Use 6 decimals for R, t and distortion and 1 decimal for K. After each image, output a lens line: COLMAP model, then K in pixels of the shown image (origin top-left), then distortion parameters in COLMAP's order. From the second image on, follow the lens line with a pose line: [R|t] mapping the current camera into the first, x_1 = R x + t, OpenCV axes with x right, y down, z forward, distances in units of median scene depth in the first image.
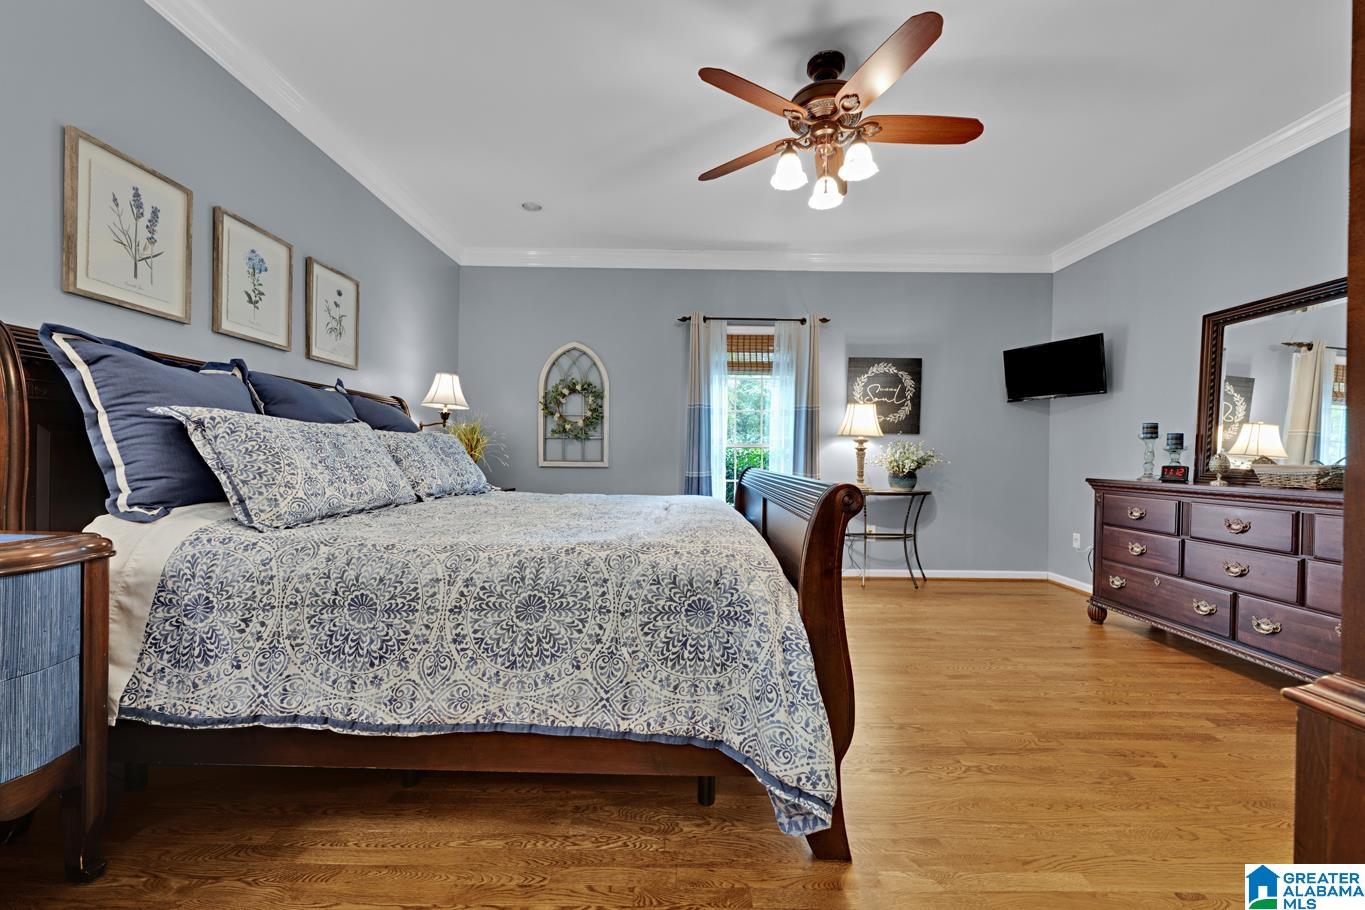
lens RADIAL K [[538.0, 0, 684.5], [0, 538.0, 455.4], [0, 0, 1]] dist [0.002899, -0.000354]
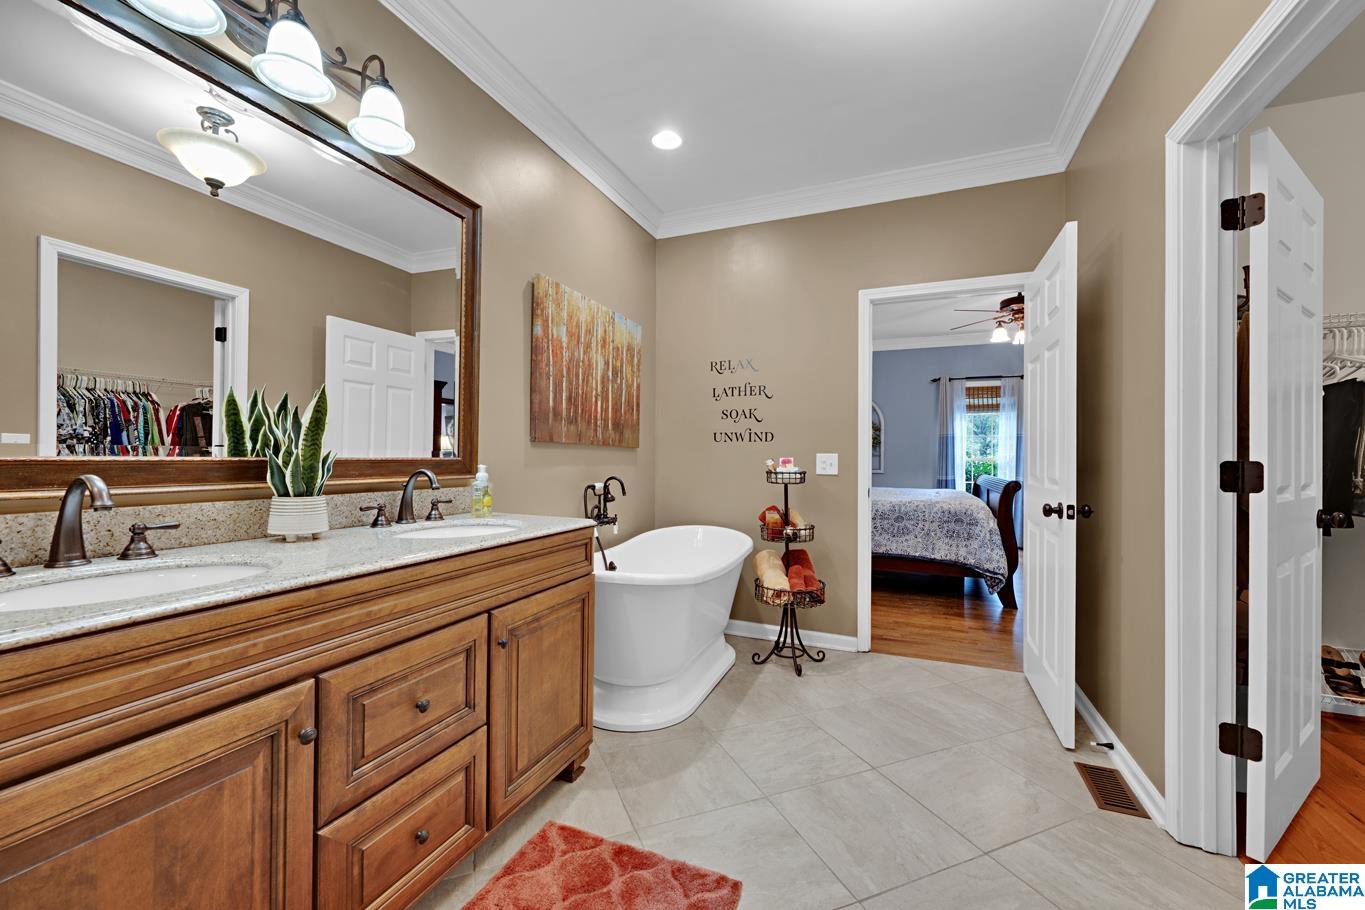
lens RADIAL K [[538.0, 0, 675.6], [0, 538.0, 457.0], [0, 0, 1]] dist [0.002899, -0.000354]
pose [[0.917201, -0.004561, -0.398400, -0.141163], [0.003994, 0.999989, -0.002253, -0.049780], [0.398406, 0.000475, 0.917209, -1.513771]]
